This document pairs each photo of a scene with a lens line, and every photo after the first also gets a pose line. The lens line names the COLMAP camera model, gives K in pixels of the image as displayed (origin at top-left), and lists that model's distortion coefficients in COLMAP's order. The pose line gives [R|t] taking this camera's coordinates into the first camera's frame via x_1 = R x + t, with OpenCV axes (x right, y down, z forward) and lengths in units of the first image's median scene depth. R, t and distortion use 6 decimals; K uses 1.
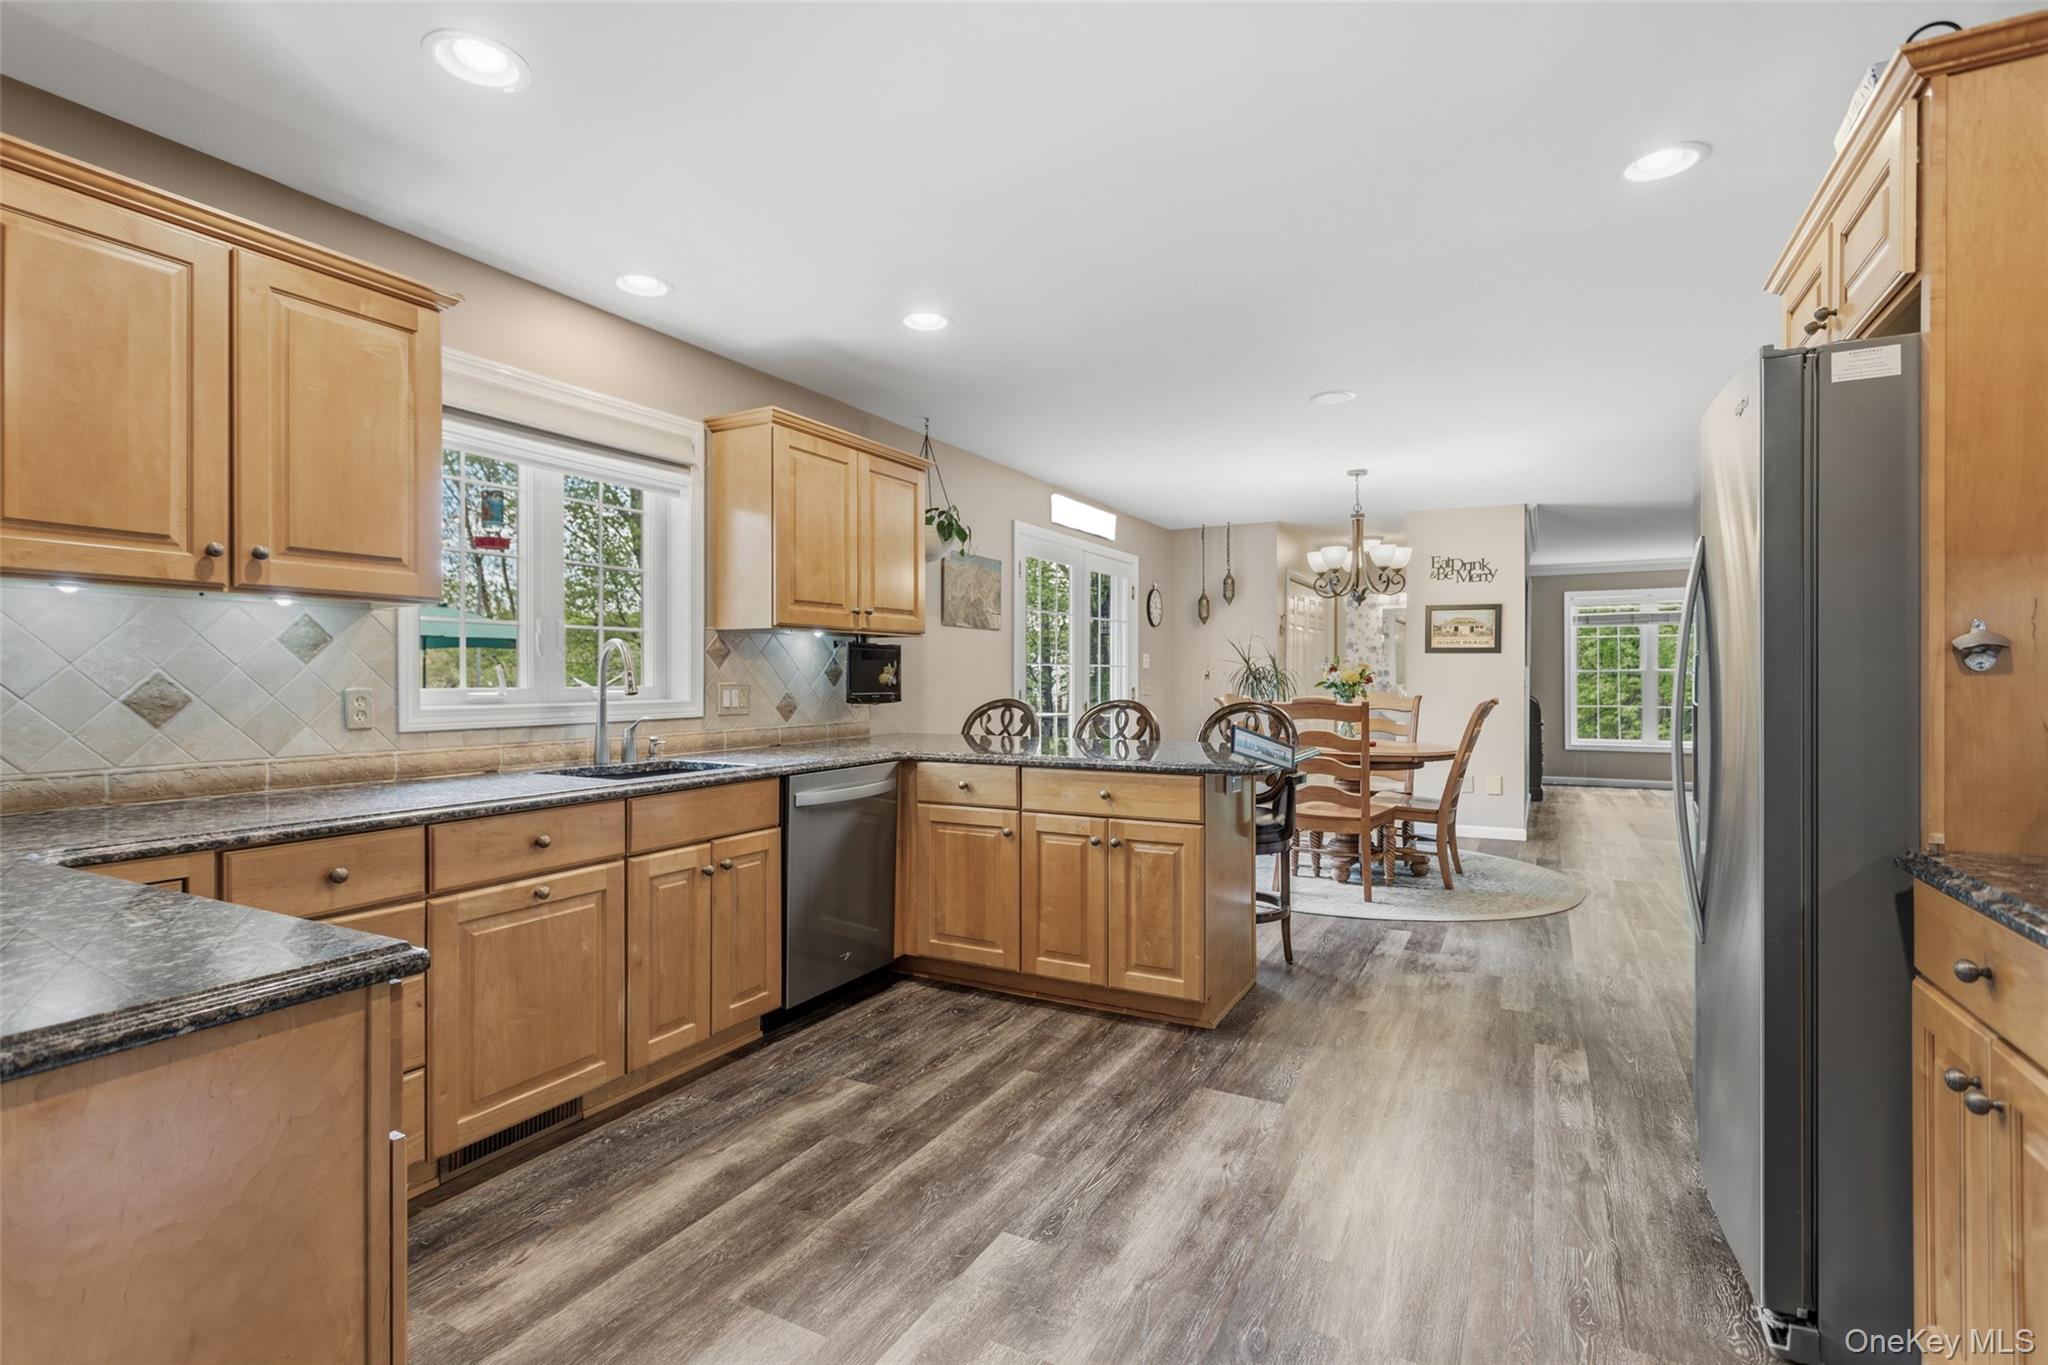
lens RADIAL K [[970.9, 0, 1021.9], [0, 970.9, 682.2], [0, 0, 1]] dist [0.001809, 0.000501]
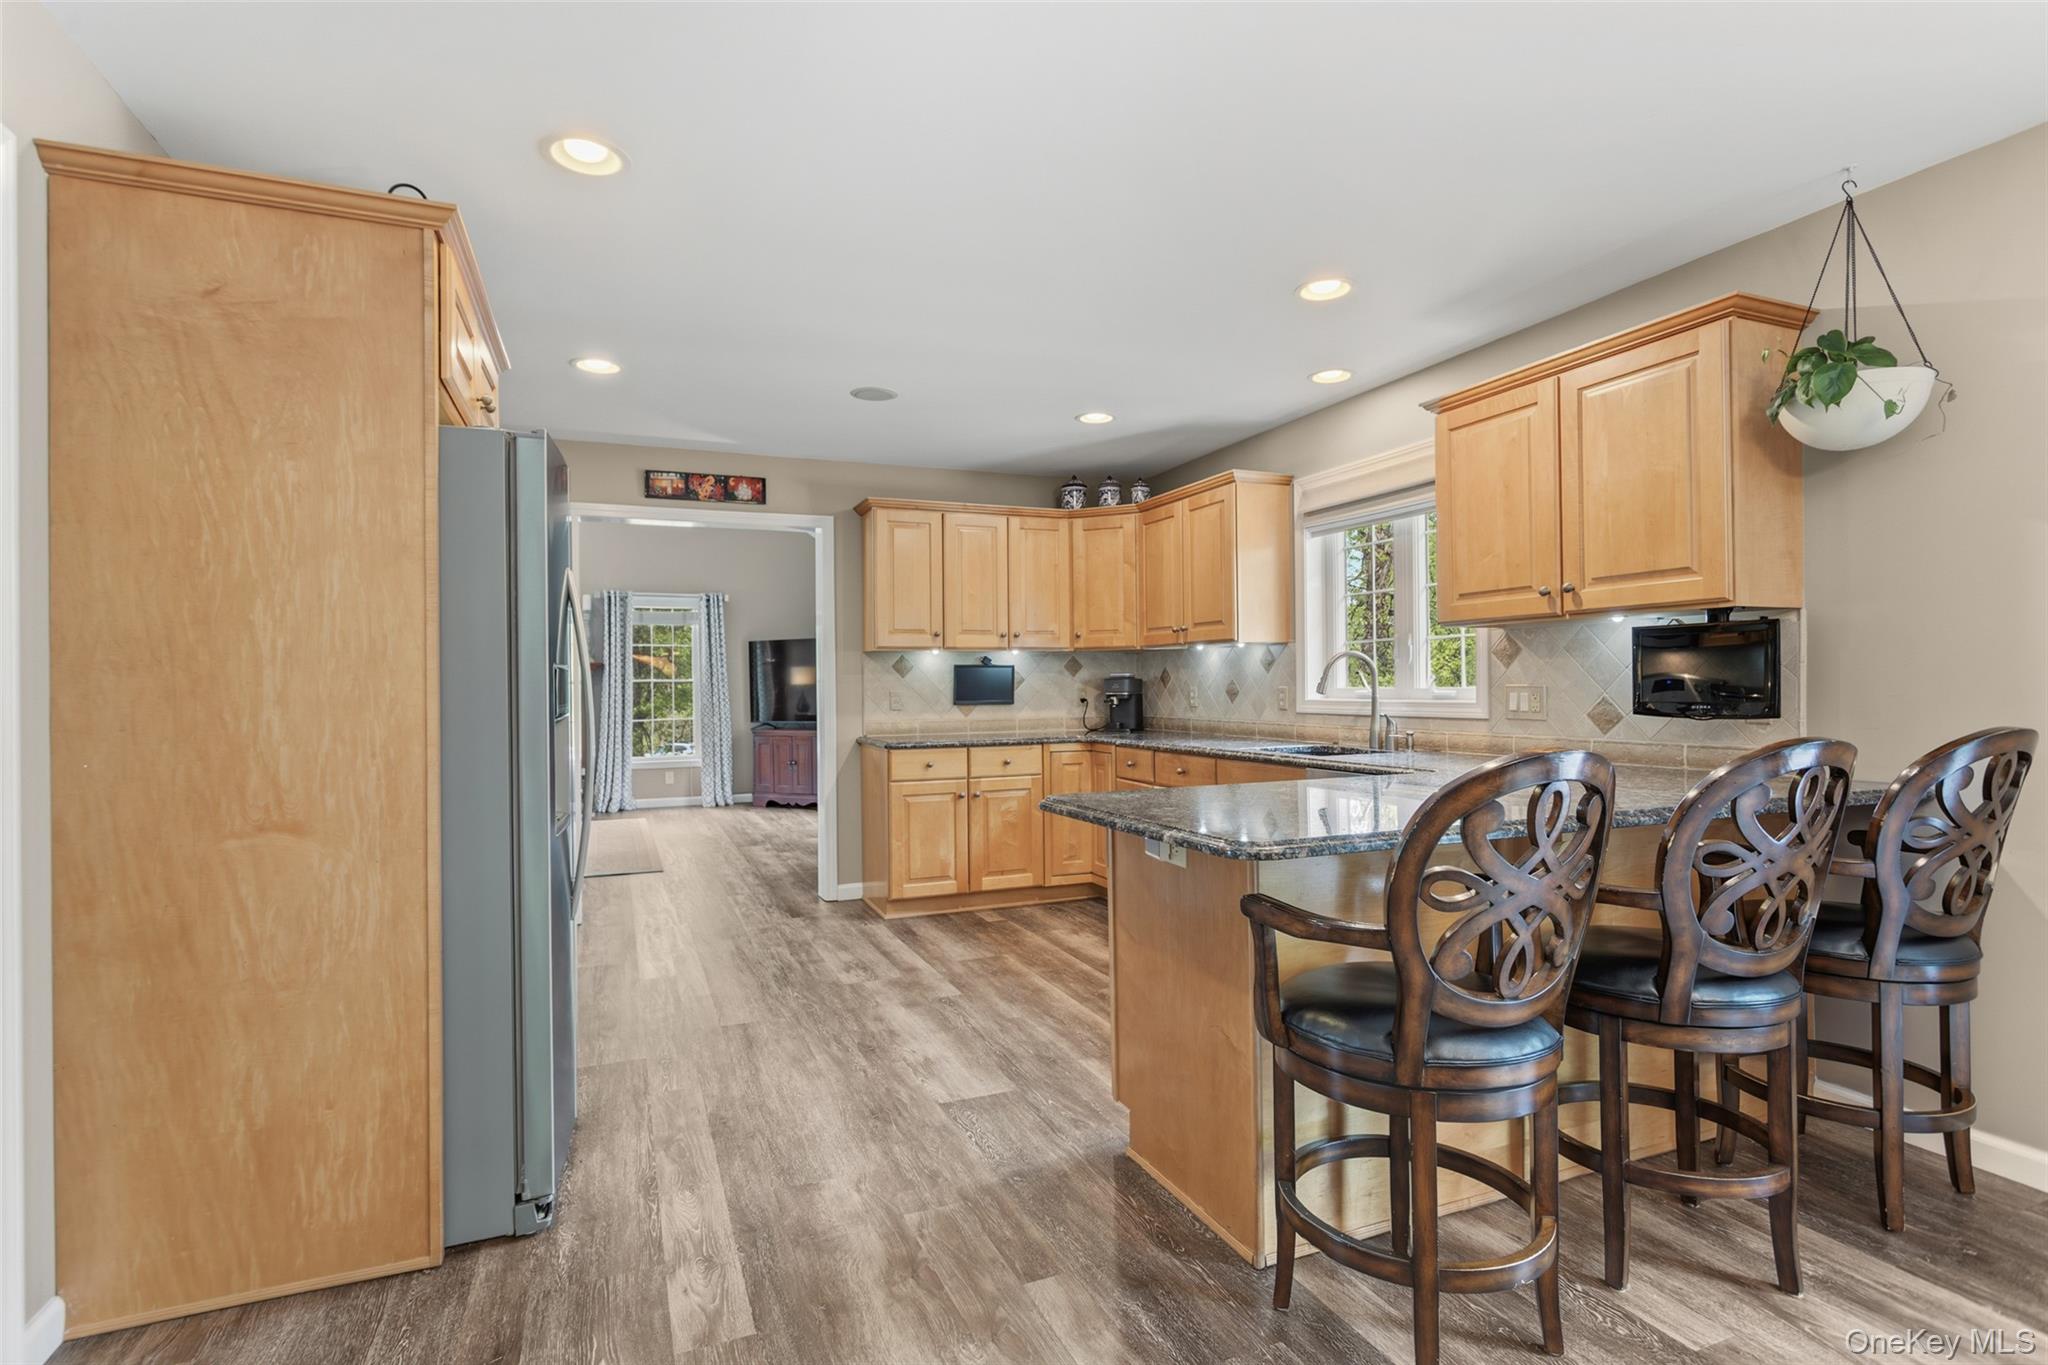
lens RADIAL K [[970.9, 0, 1019.5], [0, 970.9, 681.5], [0, 0, 1]] dist [0.001809, 0.000501]
pose [[-0.631975, 0.008066, -0.774946, 0.947492], [0.010581, 0.999942, 0.001779, -0.011375], [0.774916, -0.007076, -0.632024, 1.616916]]
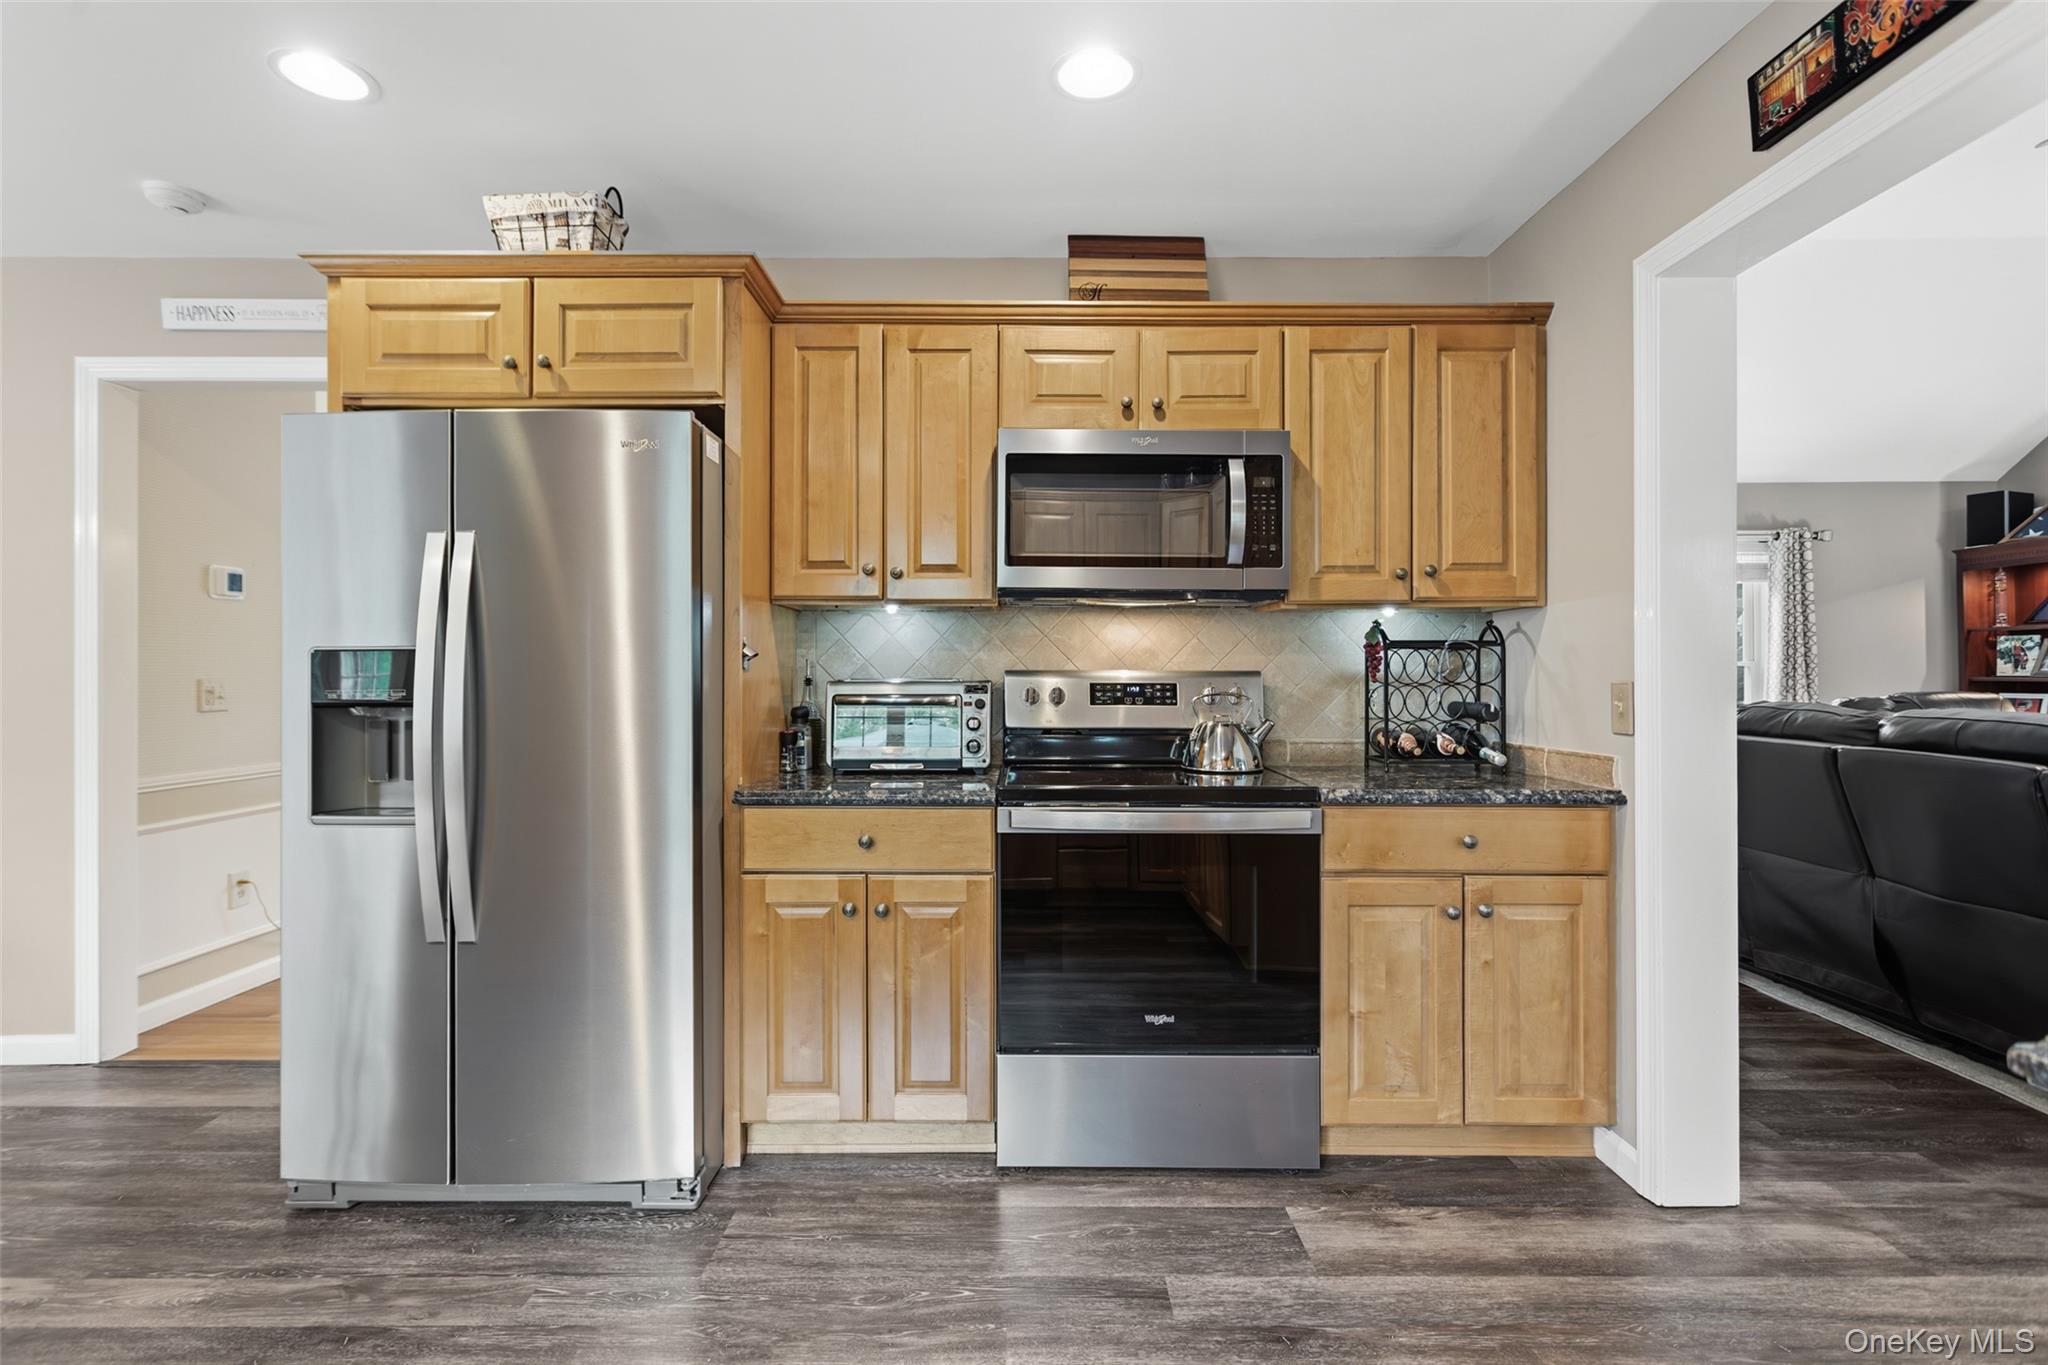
lens RADIAL K [[970.9, 0, 1019.8], [0, 970.9, 669.9], [0, 0, 1]] dist [0.001809, 0.000501]
pose [[-0.472865, 0.008113, 0.881098, -0.324423], [0.005368, 0.999966, -0.006327, -0.002187], [-0.881119, 0.001738, -0.472892, 0.722246]]
